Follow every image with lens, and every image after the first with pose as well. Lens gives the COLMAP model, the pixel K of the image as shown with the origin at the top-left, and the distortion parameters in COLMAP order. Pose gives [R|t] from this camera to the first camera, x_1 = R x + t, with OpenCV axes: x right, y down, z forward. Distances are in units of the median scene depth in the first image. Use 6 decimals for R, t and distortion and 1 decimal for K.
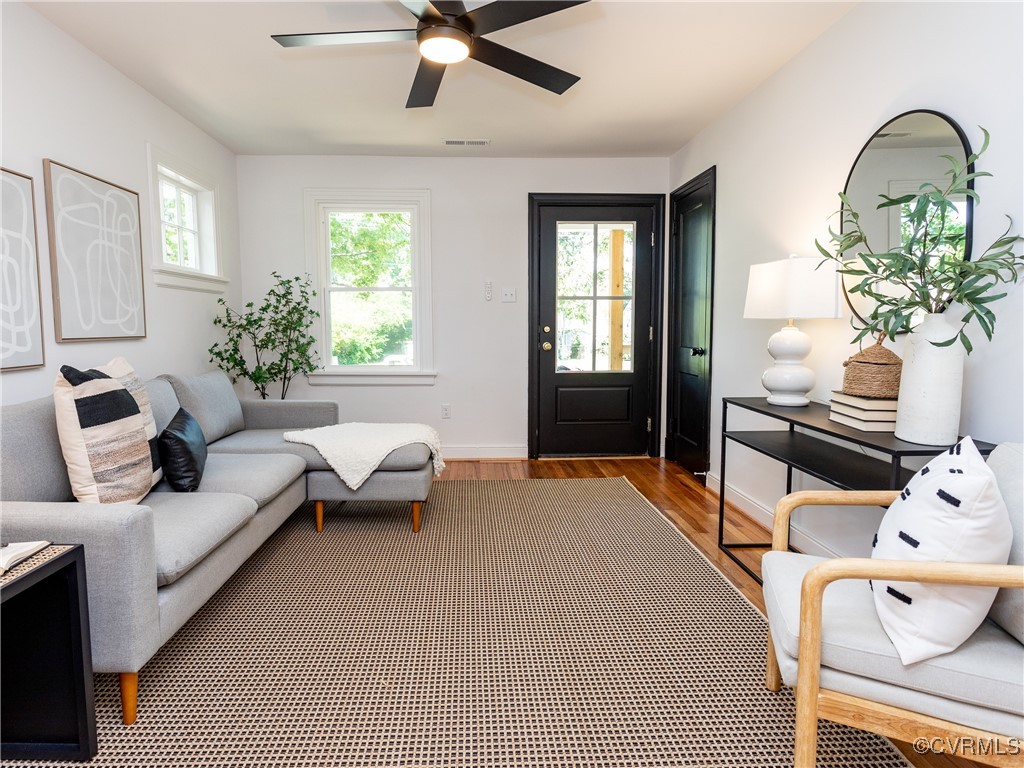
lens RADIAL K [[574.6, 0, 483.0], [0, 574.6, 369.7], [0, 0, 1]] dist [0.004457, 0.001687]
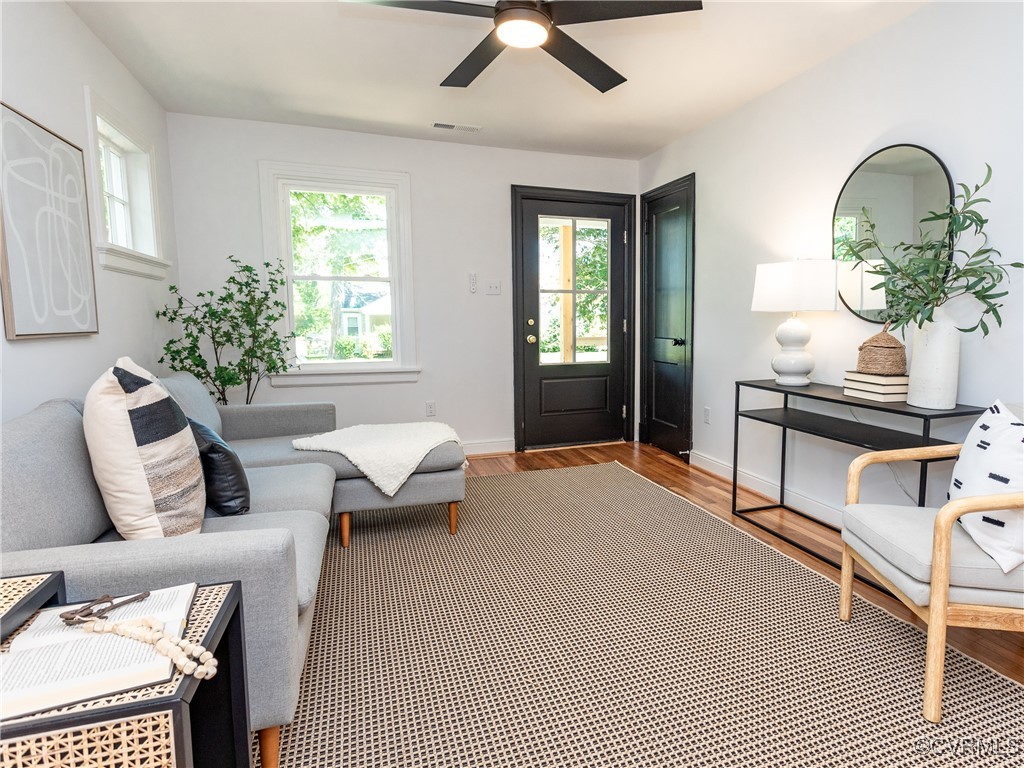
lens RADIAL K [[574.6, 0, 565.9], [0, 574.6, 378.4], [0, 0, 1]] dist [0.004457, 0.001687]
pose [[0.945114, -0.035230, 0.324837, -0.230799], [0.027363, 0.999212, 0.028756, 0.001031], [-0.325594, -0.018289, 0.945333, 0.033367]]
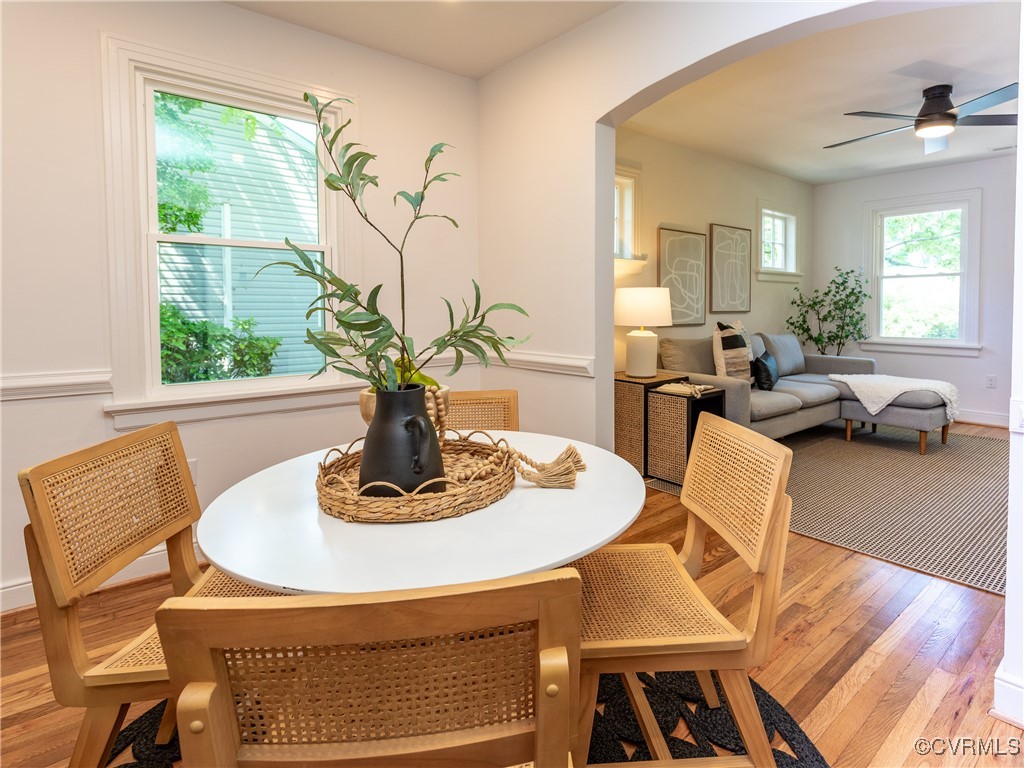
lens RADIAL K [[574.6, 0, 540.3], [0, 574.6, 334.4], [0, 0, 1]] dist [0.004457, 0.001687]
pose [[0.645063, 0.039707, -0.763097, 0.321278], [-0.061709, 0.998094, -0.000229, 0.049867], [0.761634, 0.047238, 0.646283, -0.579520]]
